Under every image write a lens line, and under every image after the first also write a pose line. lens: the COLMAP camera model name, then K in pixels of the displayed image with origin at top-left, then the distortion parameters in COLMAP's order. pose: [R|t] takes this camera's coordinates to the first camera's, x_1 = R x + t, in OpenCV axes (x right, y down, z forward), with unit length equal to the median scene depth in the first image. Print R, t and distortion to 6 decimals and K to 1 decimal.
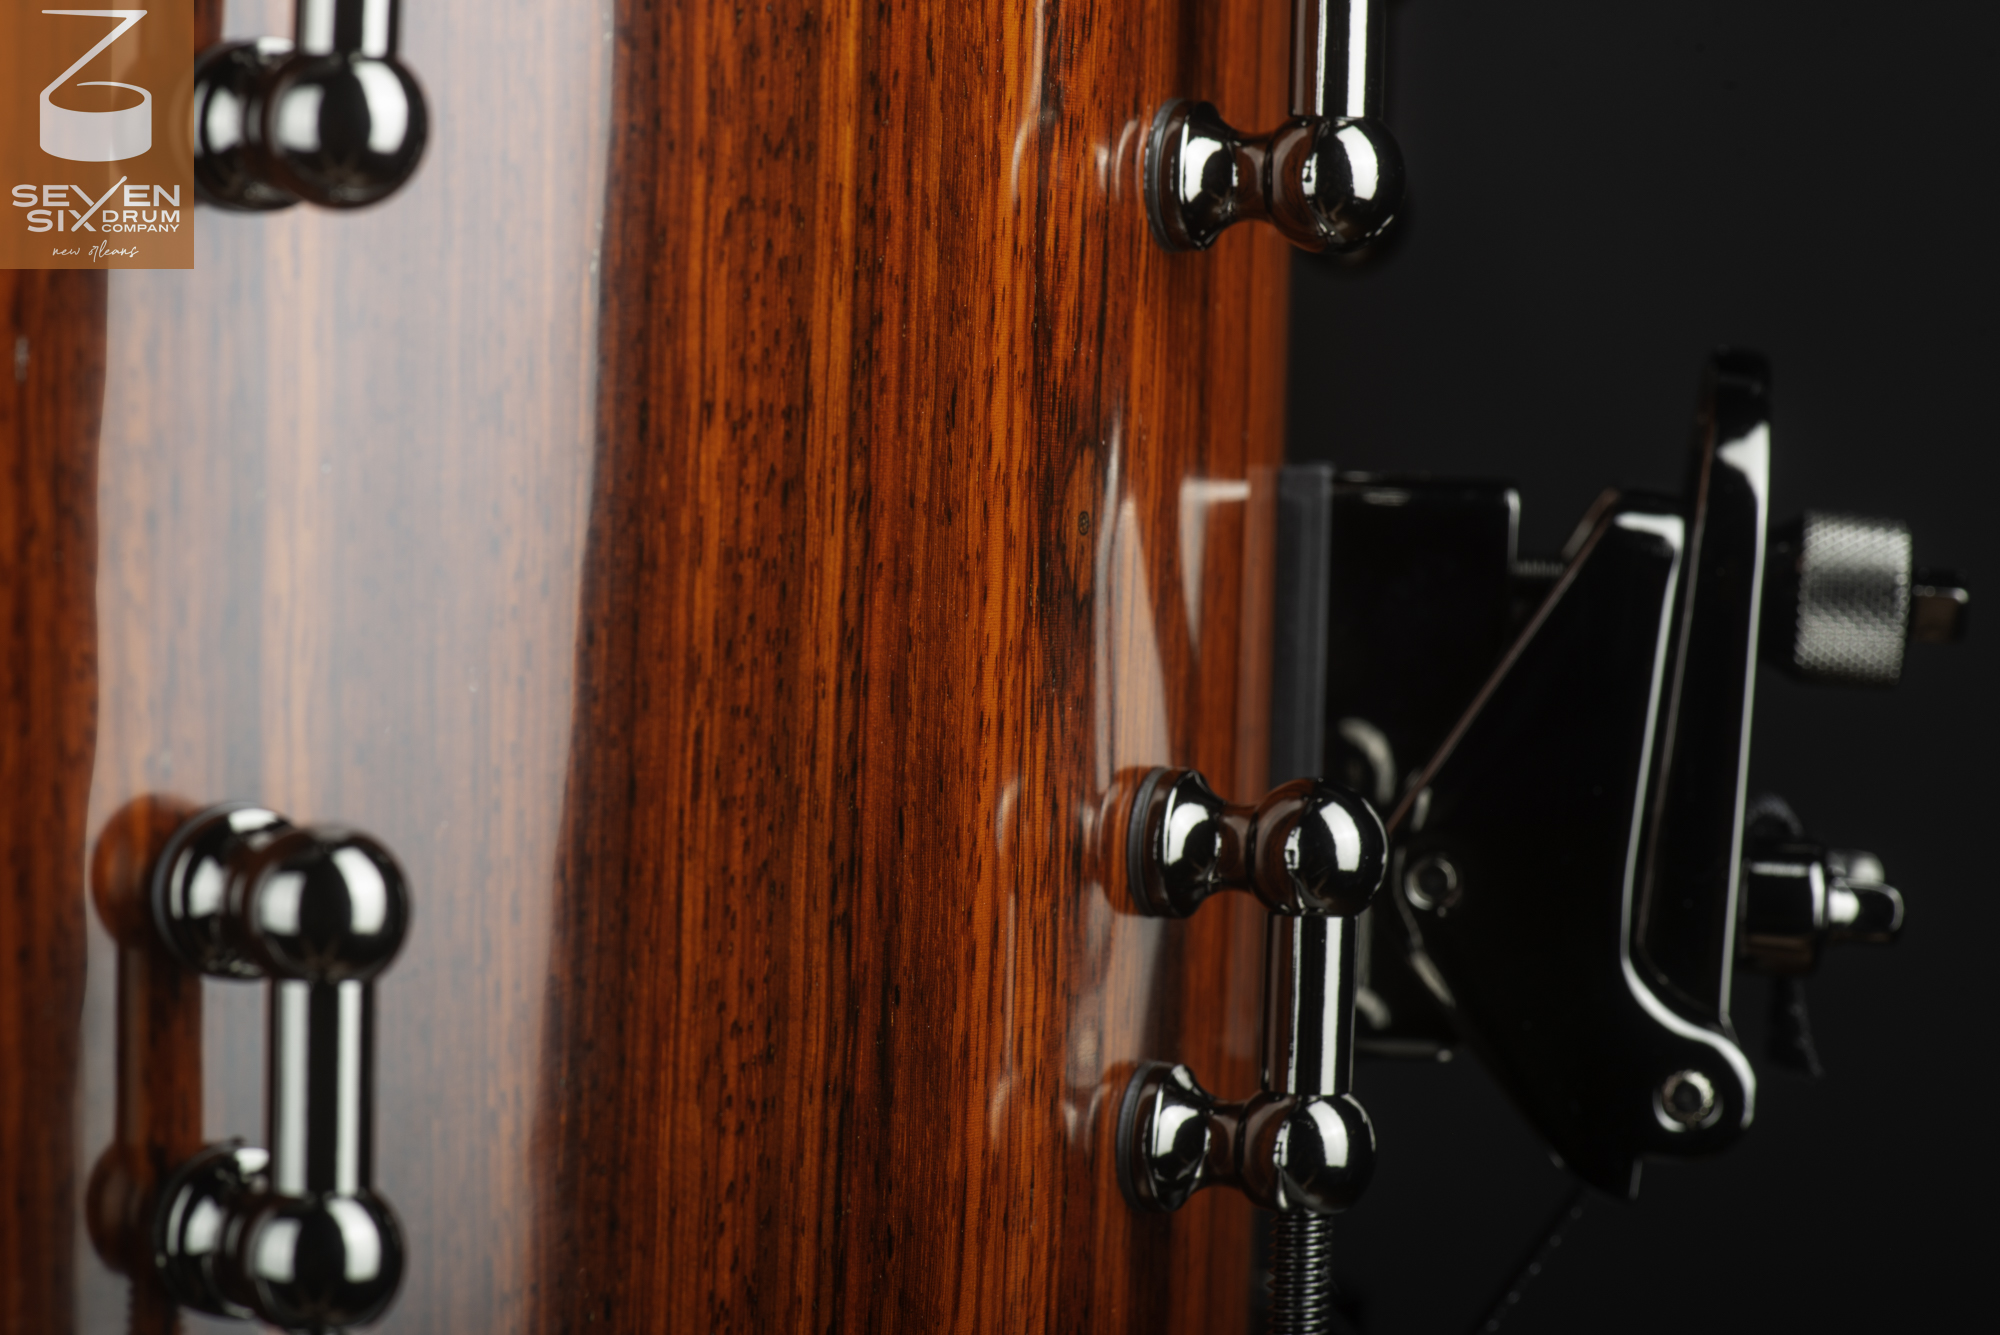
lens RADIAL K [[6827.3, 0, 986.4], [0, 6827.3, 684.7], [0, 0, 1]] dist [-0.177891, 0.000000]
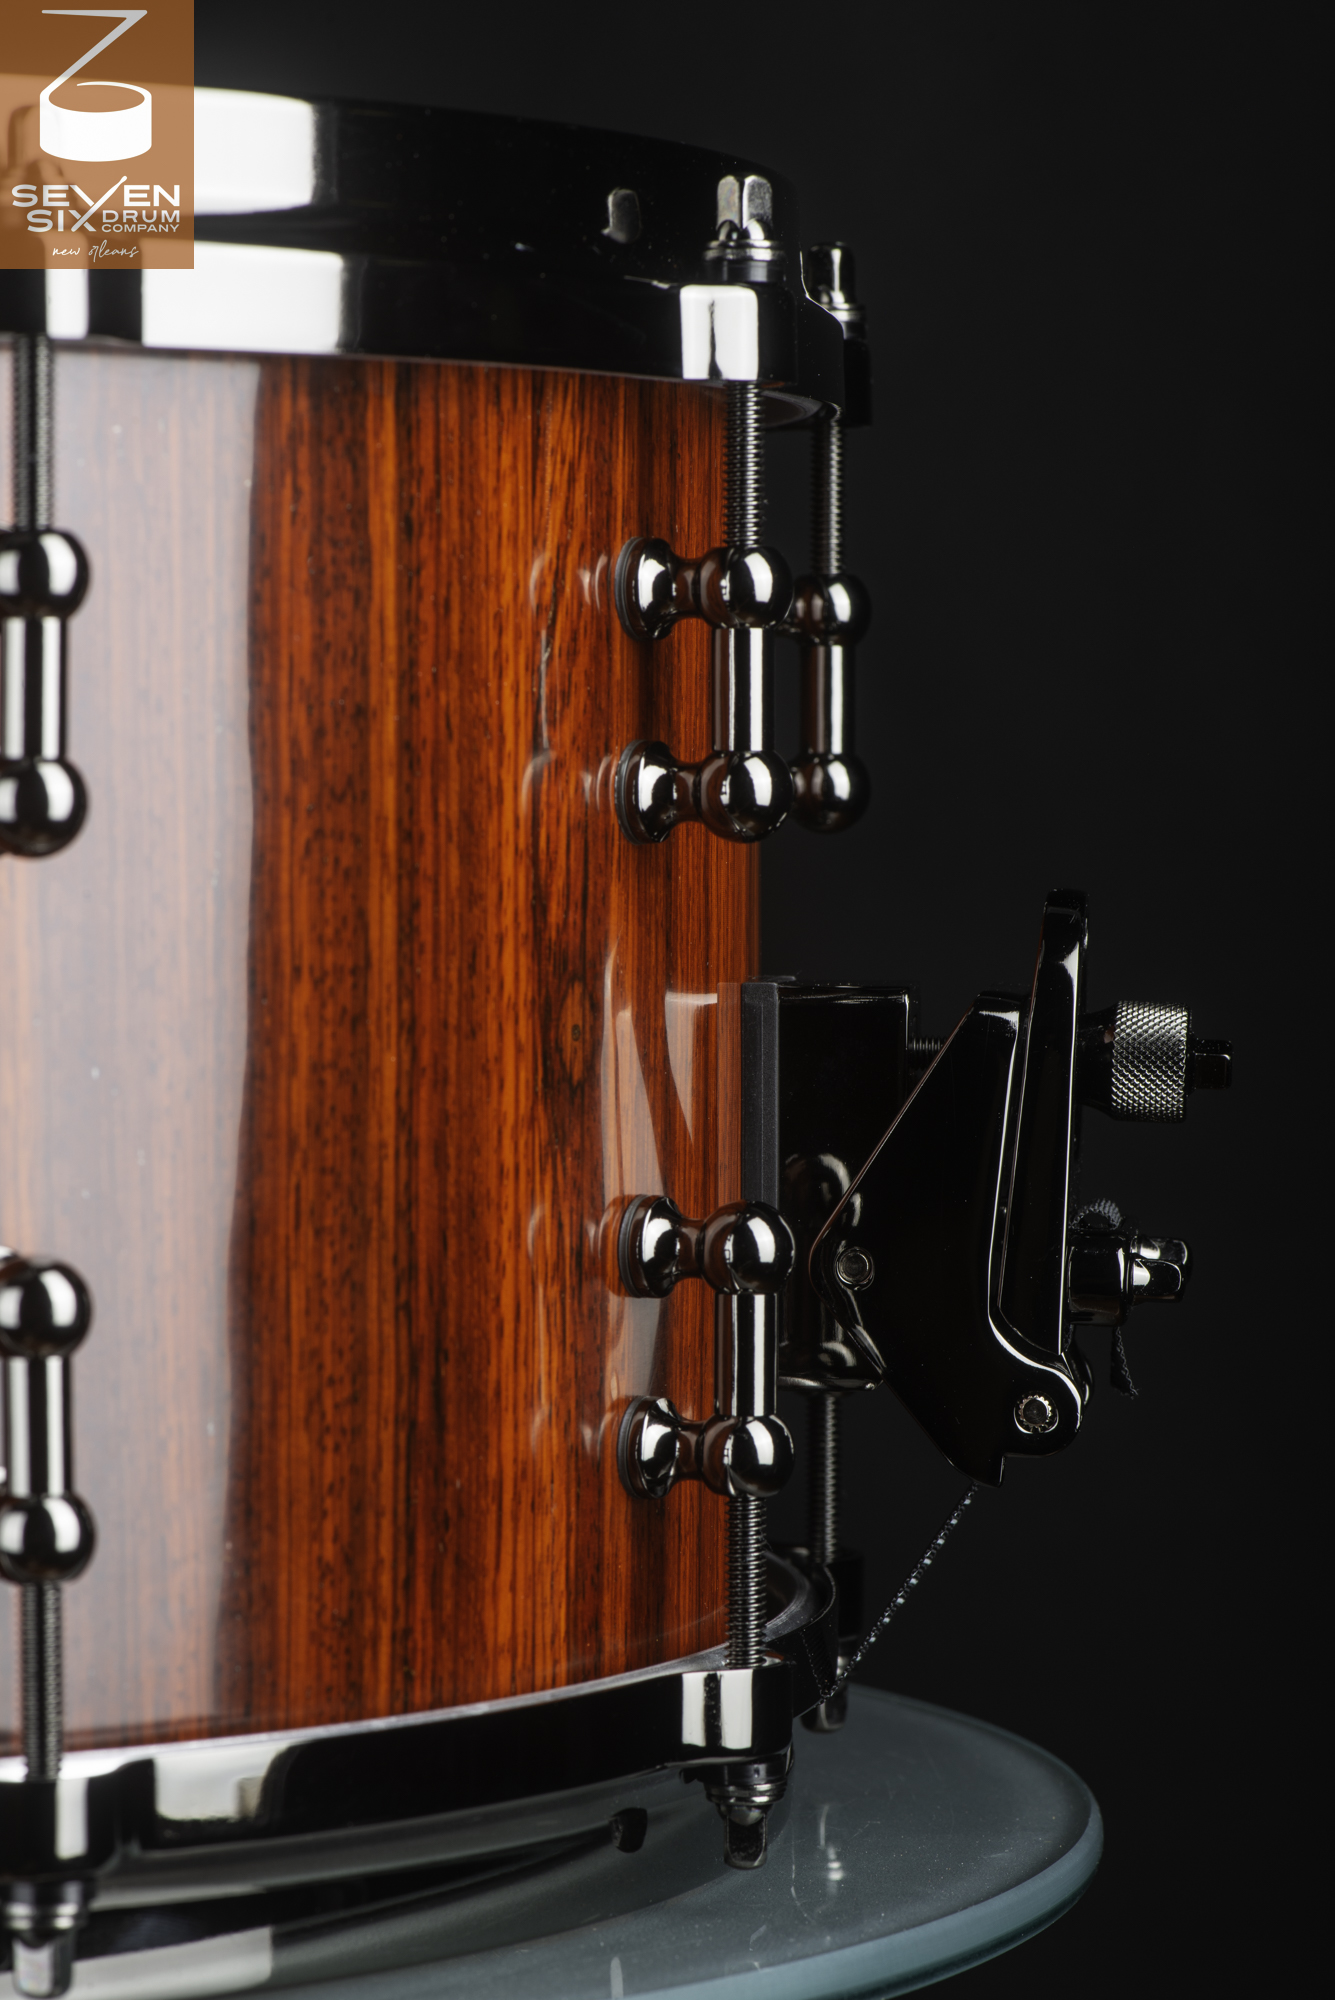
lens RADIAL K [[6827.3, 0, 683.1], [0, 6827.3, 988.5], [0, 0, 1]] dist [-0.177891, 0.000000]
pose [[0.996917, -0.028540, -0.073084, 0.151165], [0.028153, 0.999584, -0.006314, -0.024135], [0.073234, 0.004236, 0.997306, -0.488780]]
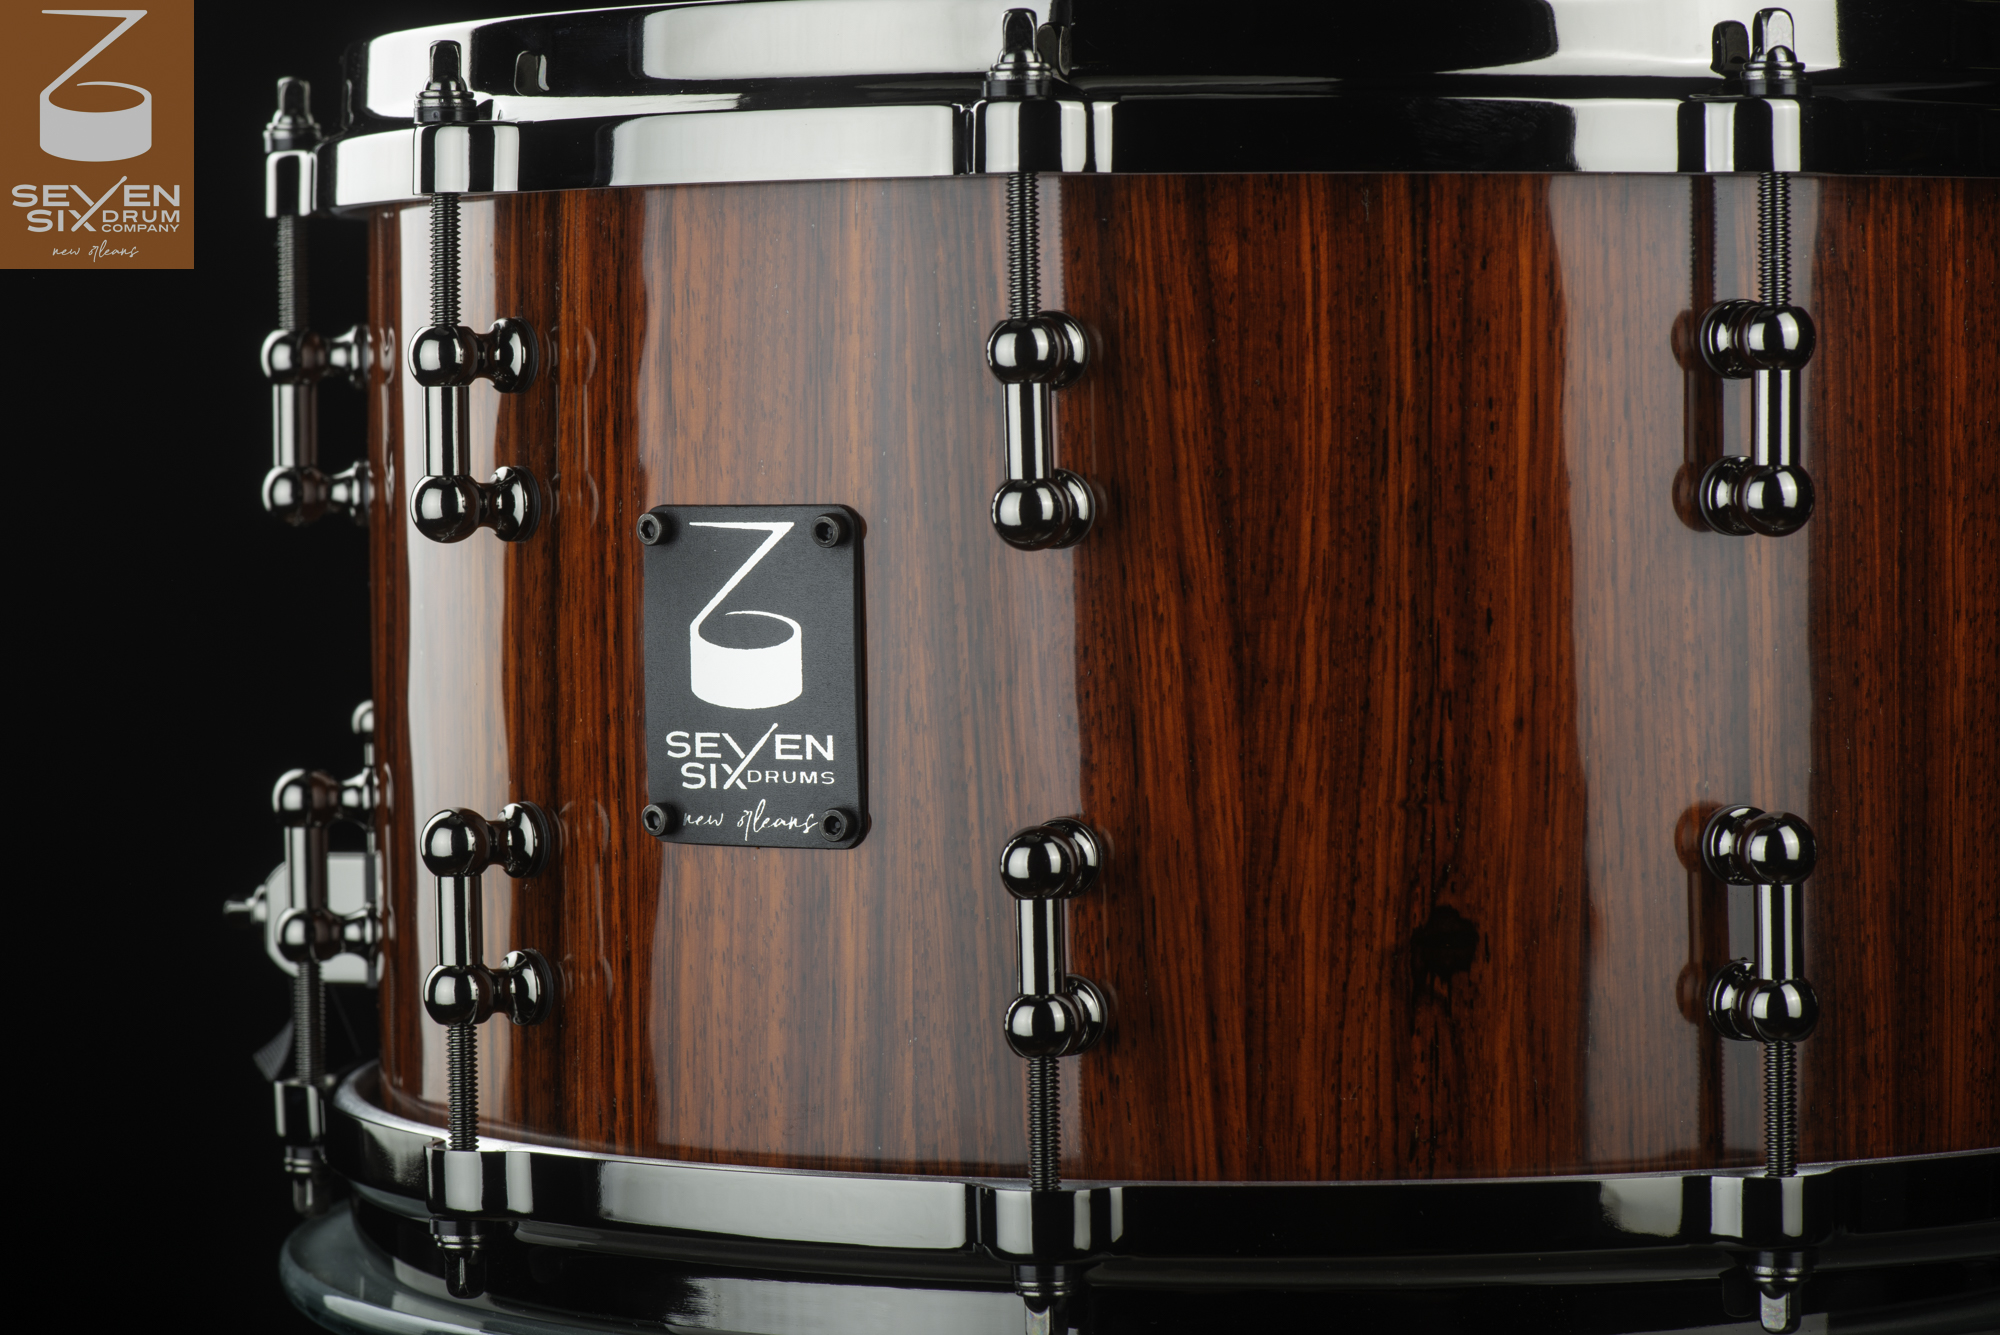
lens RADIAL K [[6827.3, 0, 979.4], [0, 6827.3, 673.2], [0, 0, 1]] dist [-0.177891, 0.000000]
pose [[0.967212, -0.028963, -0.252313, 0.194869], [0.028808, 0.999576, -0.004308, -0.020923], [0.252330, -0.003102, 0.967636, -1.108121]]
